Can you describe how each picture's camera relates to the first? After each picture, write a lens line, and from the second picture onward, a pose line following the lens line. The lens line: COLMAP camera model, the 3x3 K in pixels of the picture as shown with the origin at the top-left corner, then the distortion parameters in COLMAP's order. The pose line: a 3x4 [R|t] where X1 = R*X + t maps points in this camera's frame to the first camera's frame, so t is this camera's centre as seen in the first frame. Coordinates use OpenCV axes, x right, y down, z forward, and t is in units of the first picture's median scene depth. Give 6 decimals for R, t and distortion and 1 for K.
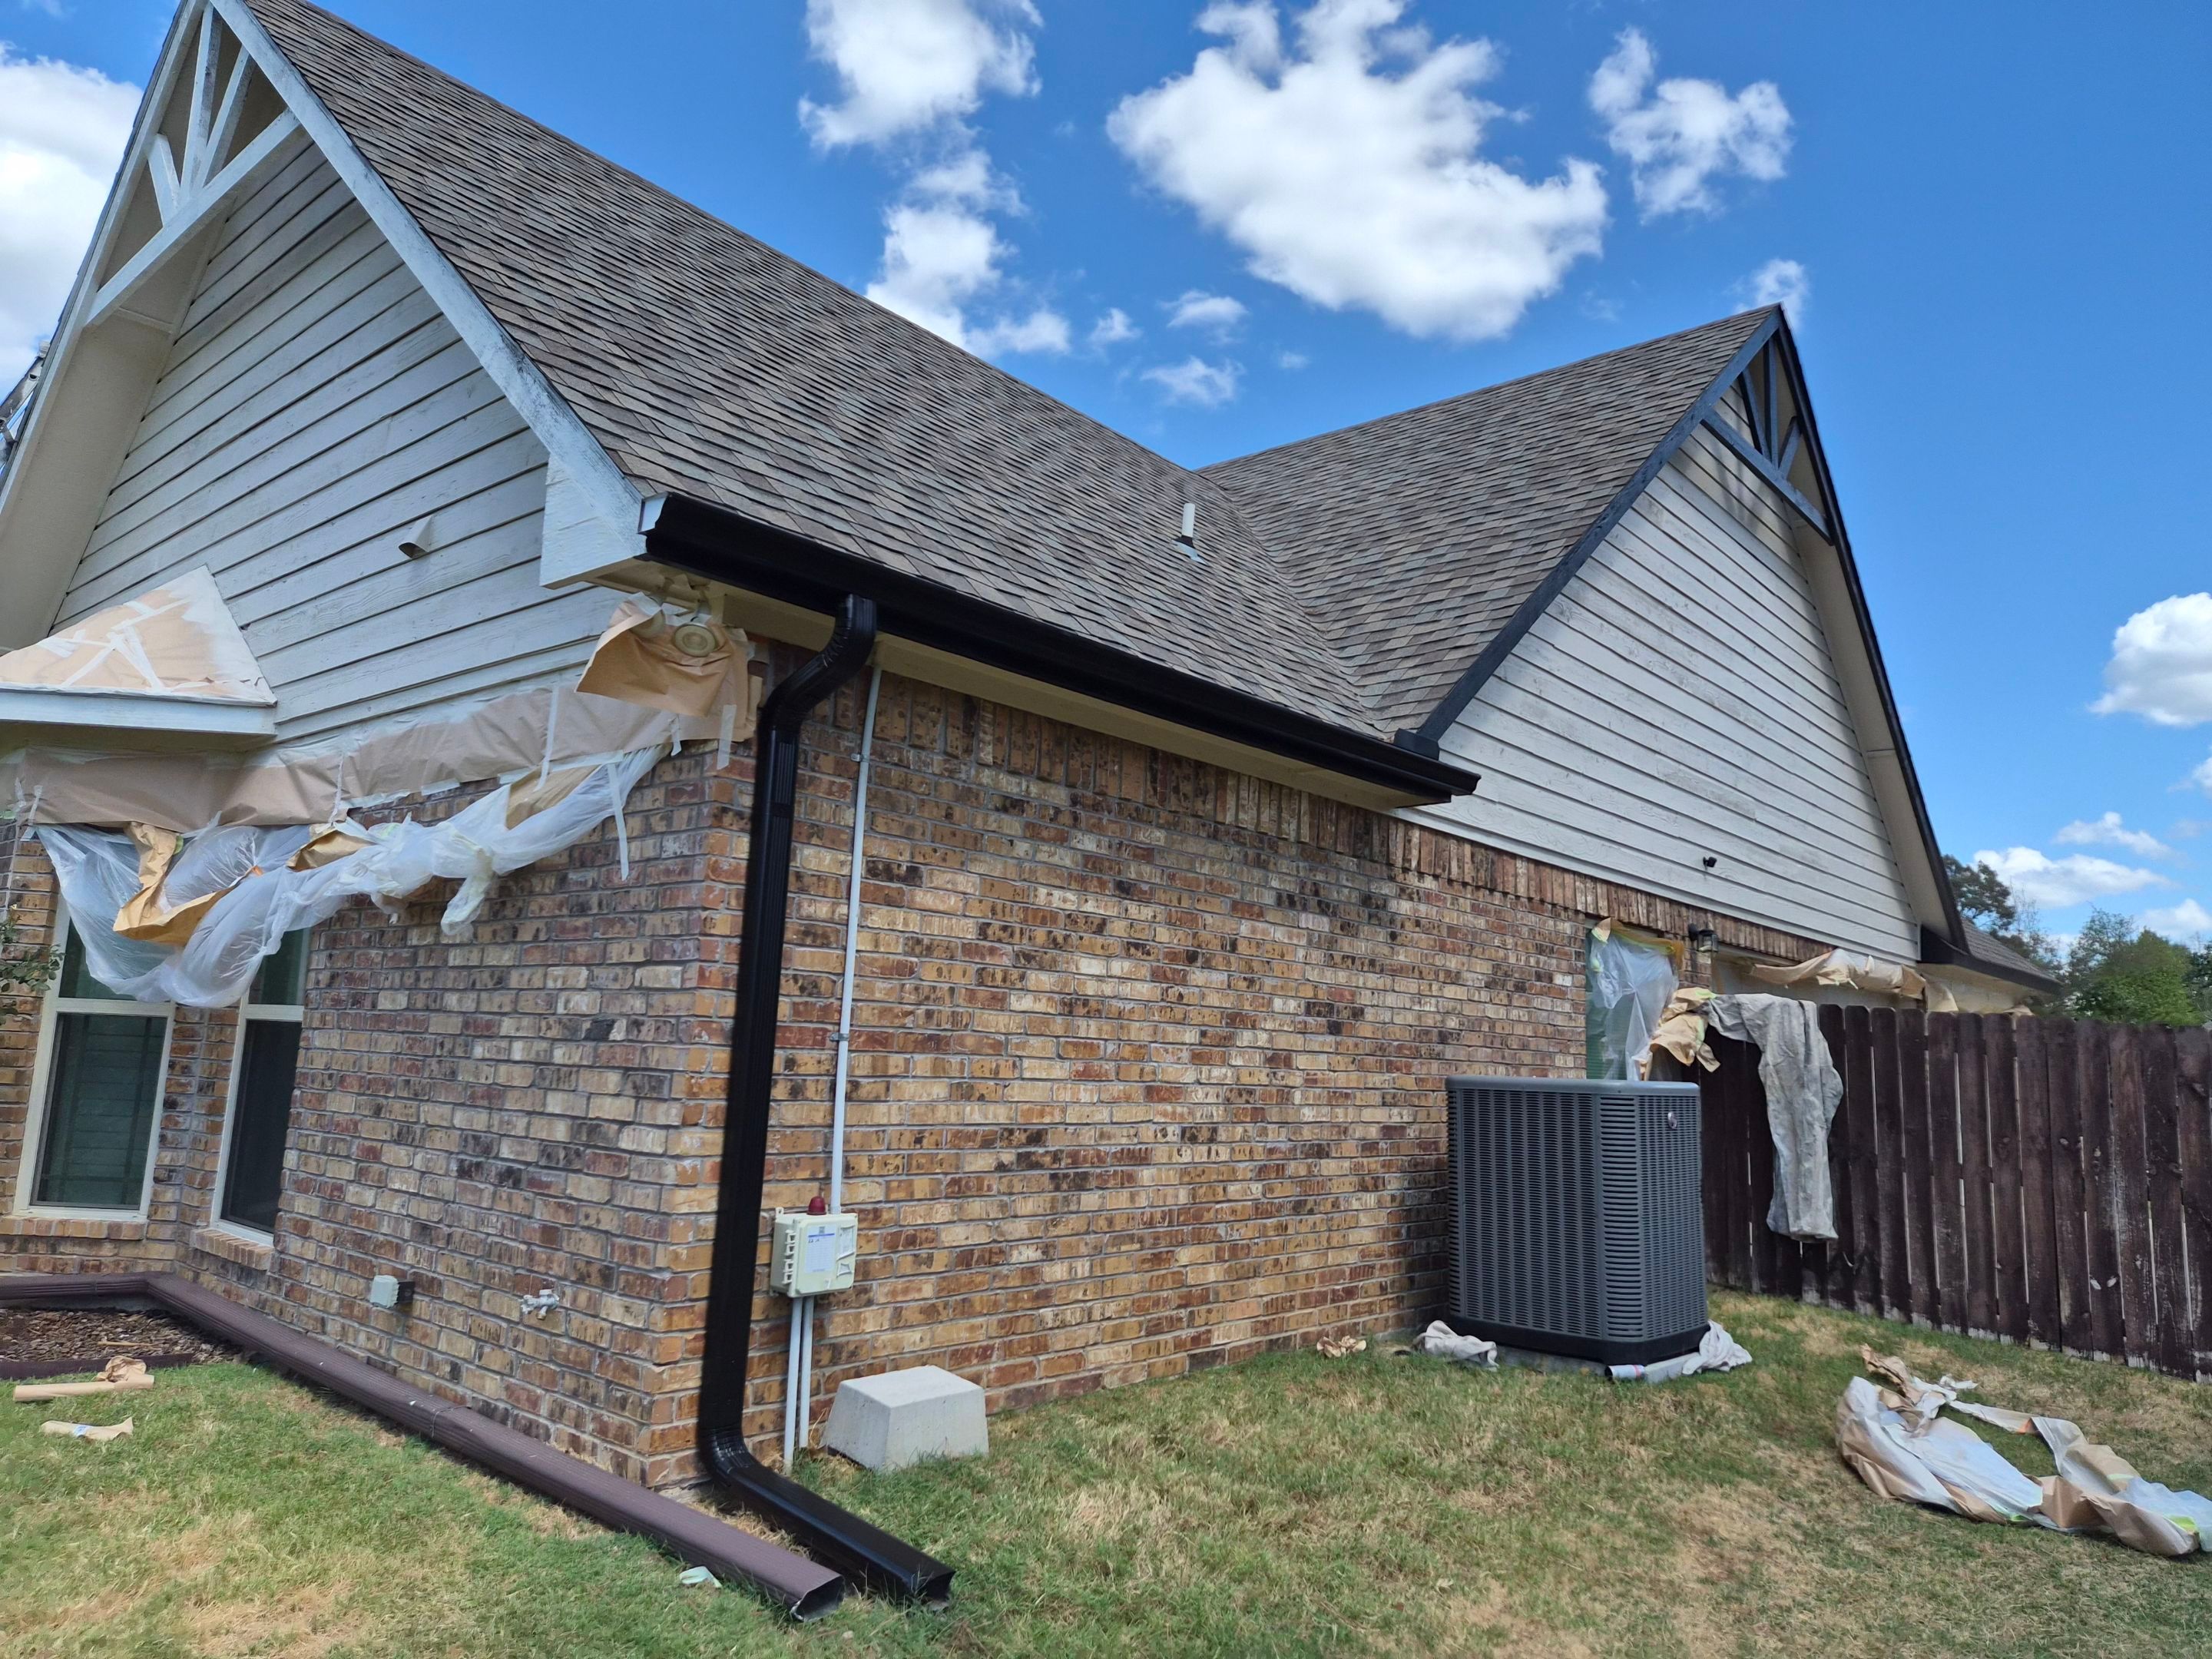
lens RADIAL K [[1485.4, 0, 1110.7], [0, 1485.4, 824.2], [0, 0, 1]] dist [0.047388, -0.061362]
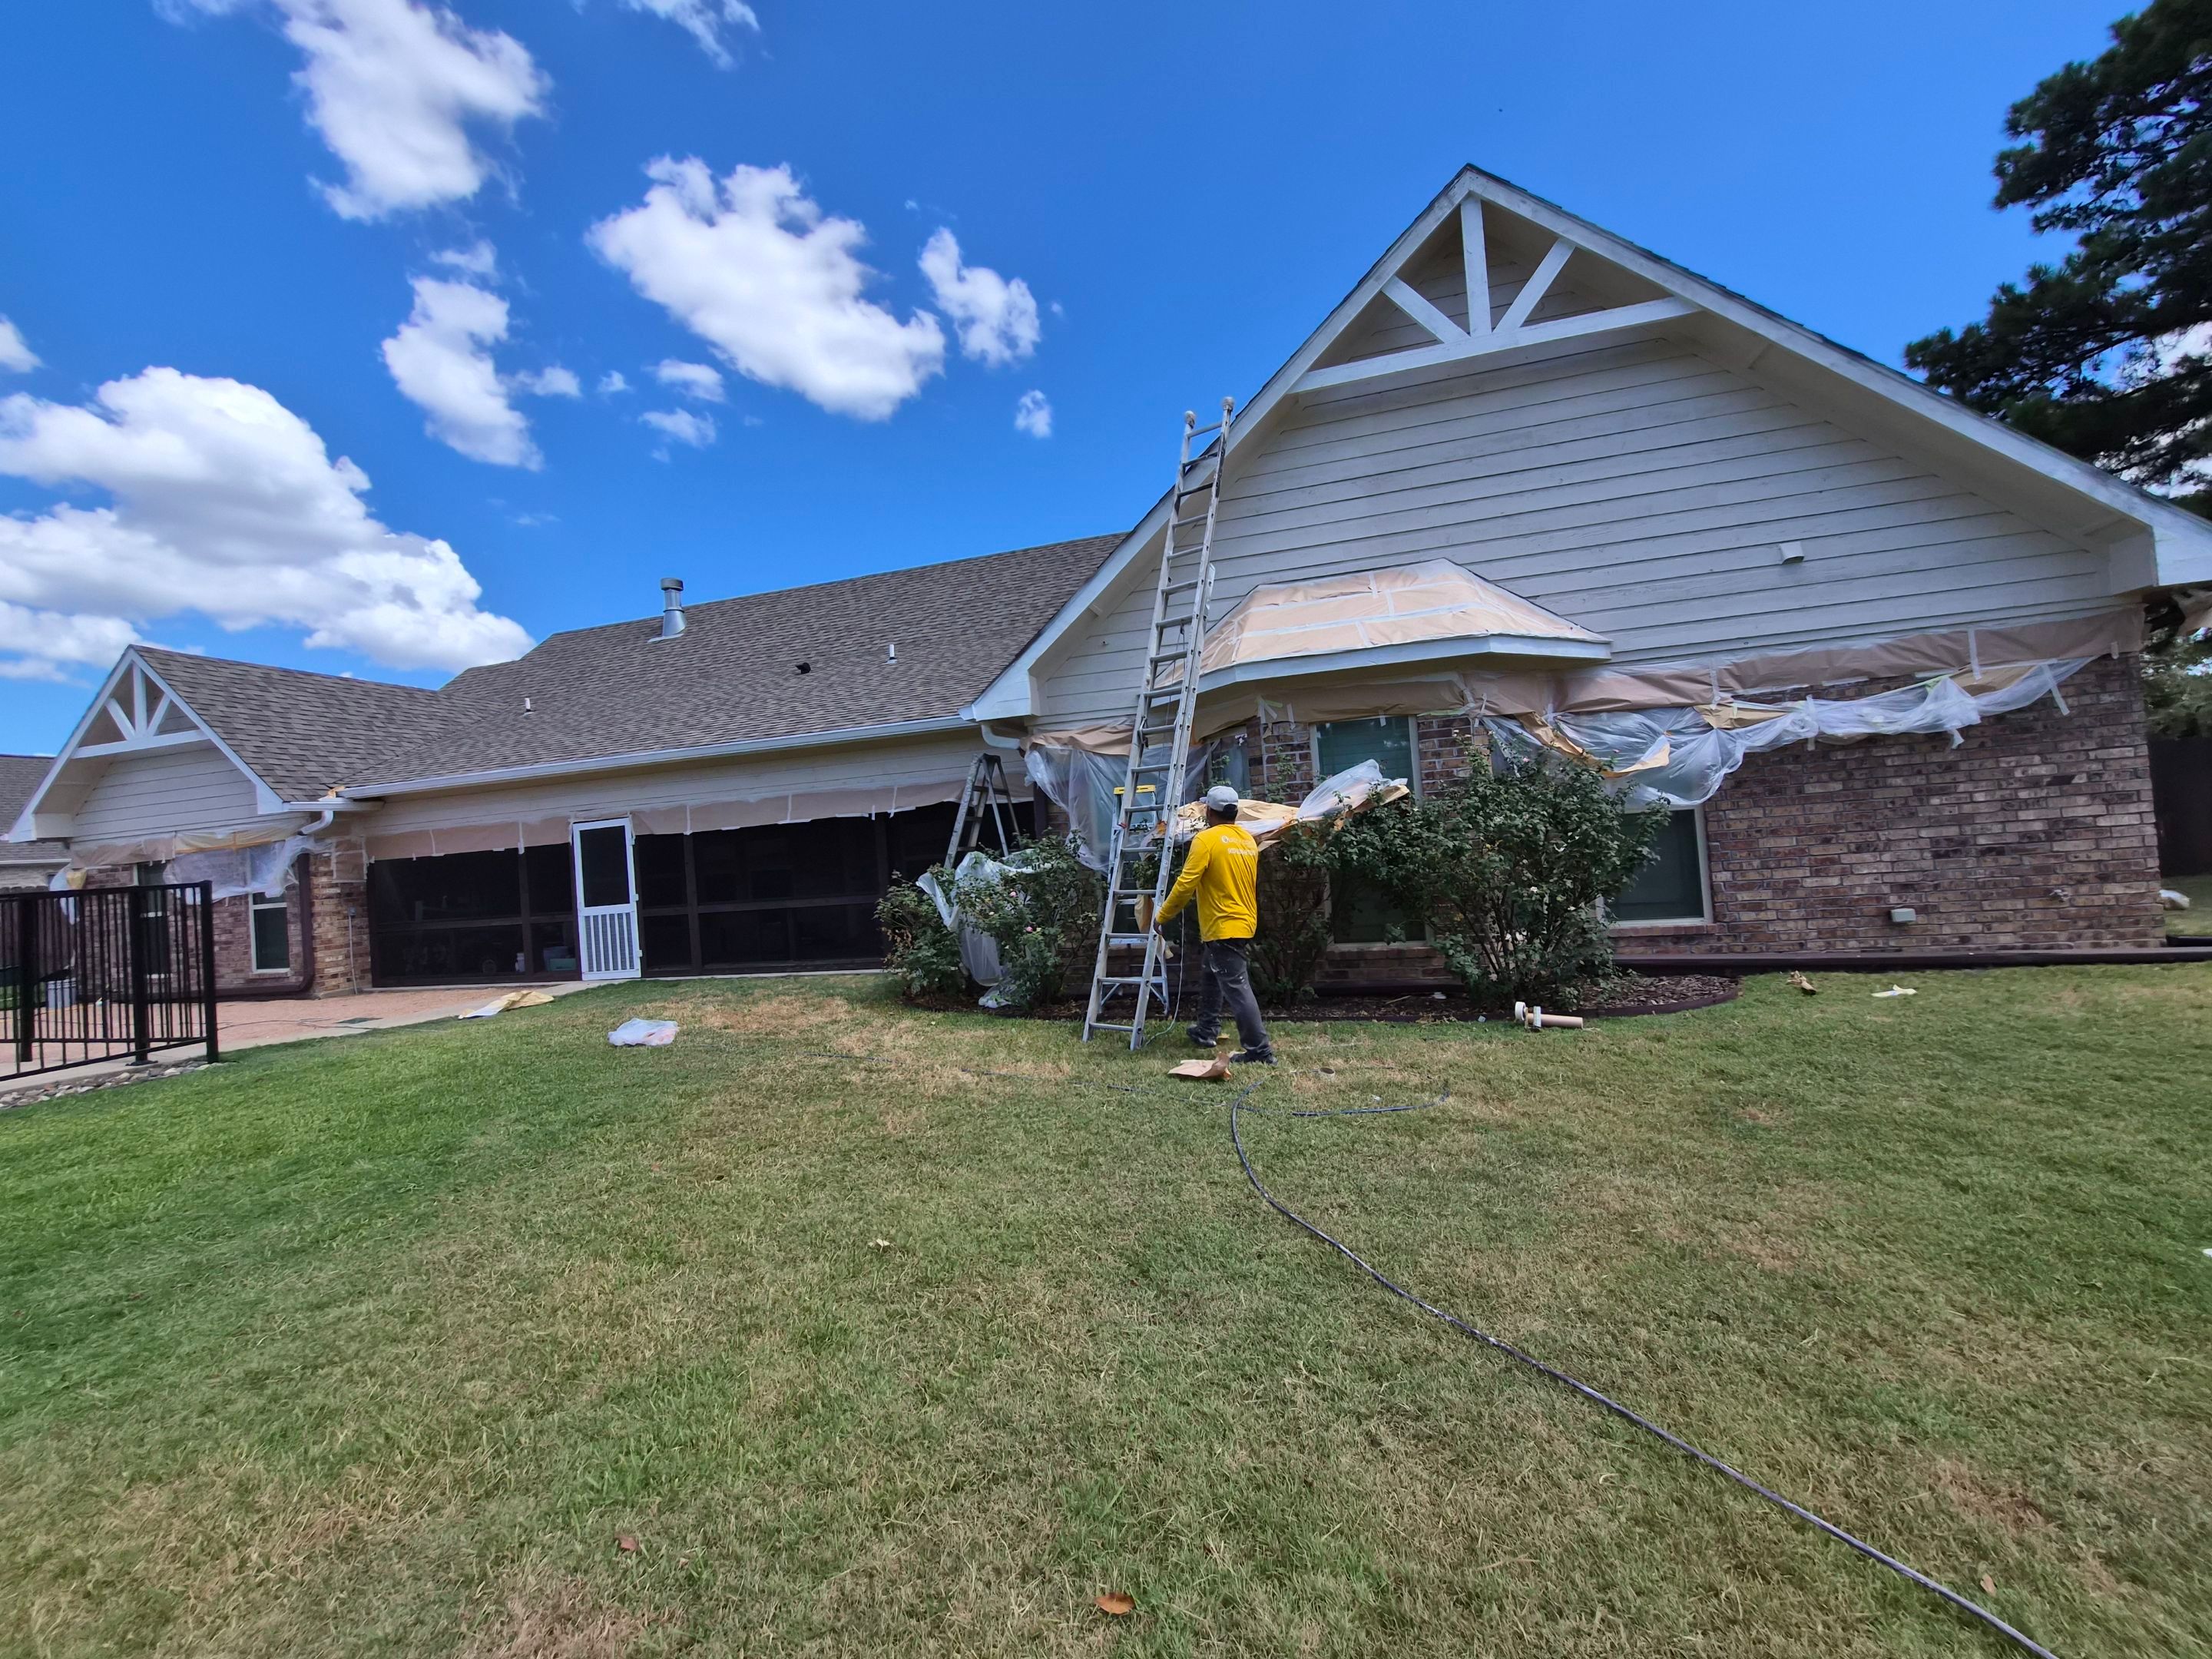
lens RADIAL K [[859.8, 0, 1106.0], [0, 859.8, 829.5], [0, 0, 1]] dist [0.001552, 0.000394]
pose [[0.891794, -0.105497, 0.439970, -2.175167], [0.047108, 0.988801, 0.141613, -0.044480], [-0.449982, -0.105563, 0.886776, 0.453812]]
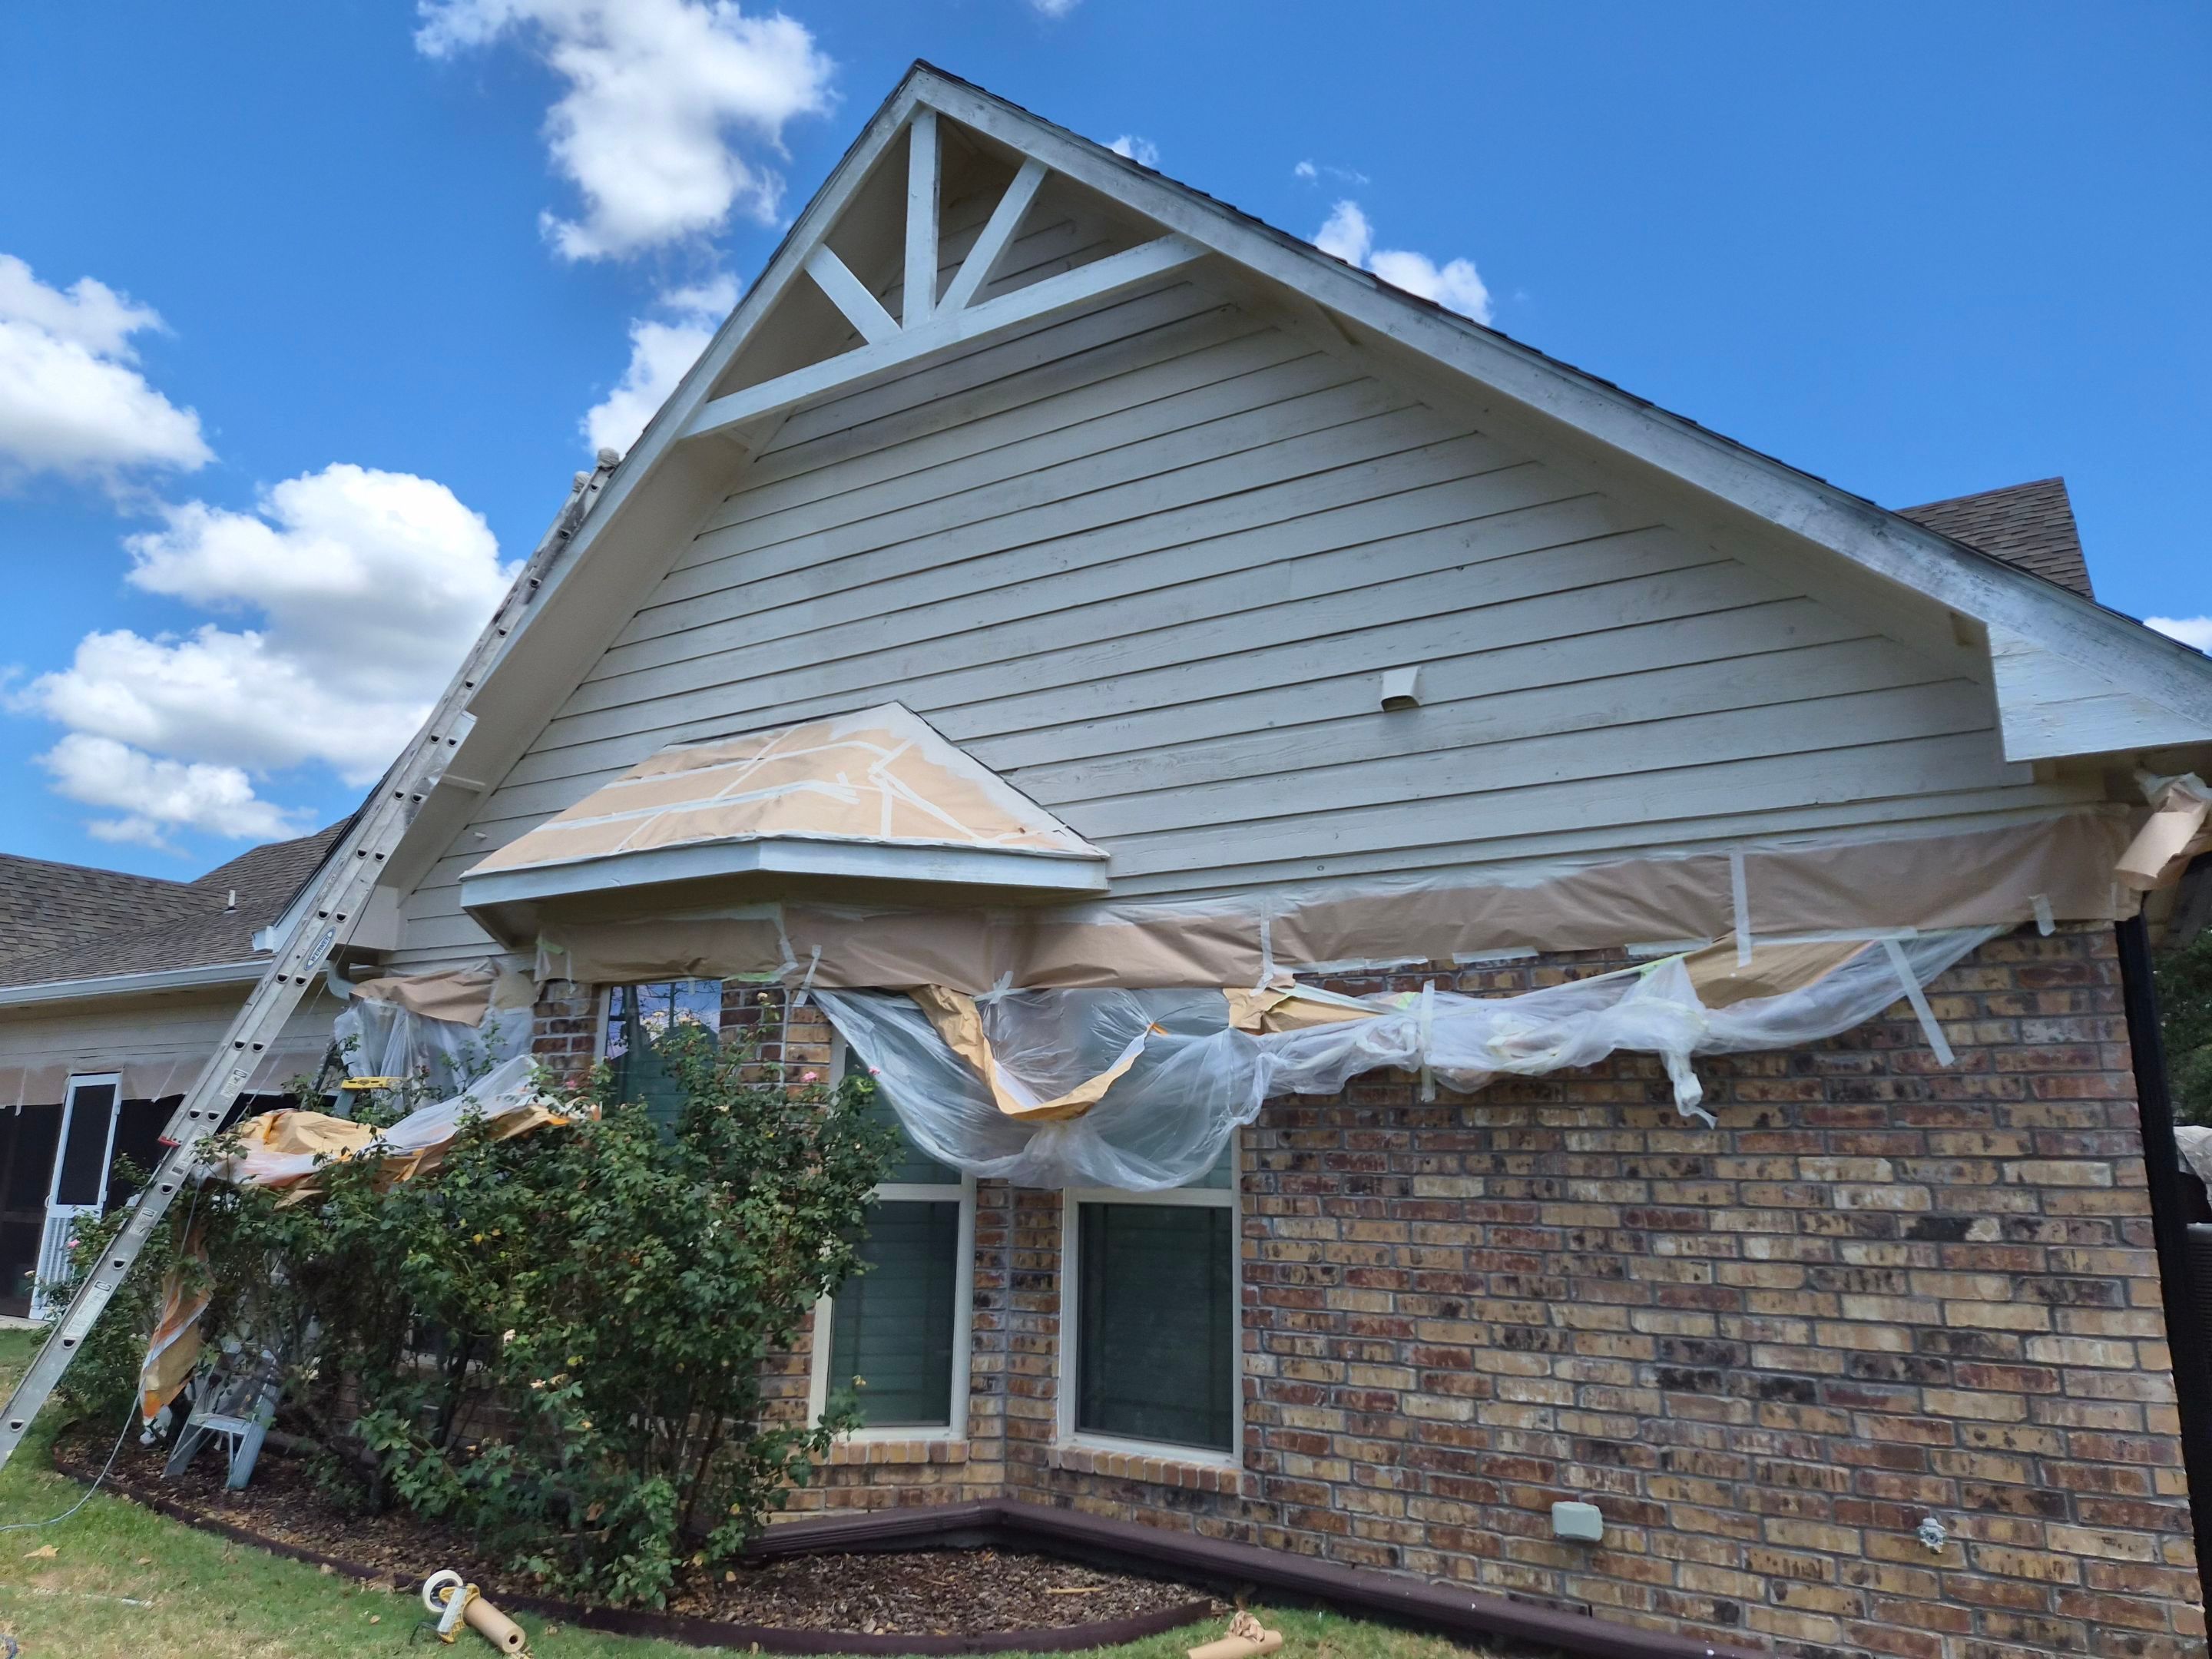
lens RADIAL K [[1485.0, 0, 1093.1], [0, 1485.0, 852.2], [0, 0, 1]] dist [0.080580, -0.060661]
pose [[0.989220, 0.007385, 0.146248, -0.965704], [0.001354, 0.998224, -0.059562, -0.039363], [-0.146428, 0.059118, 0.987453, 0.124549]]
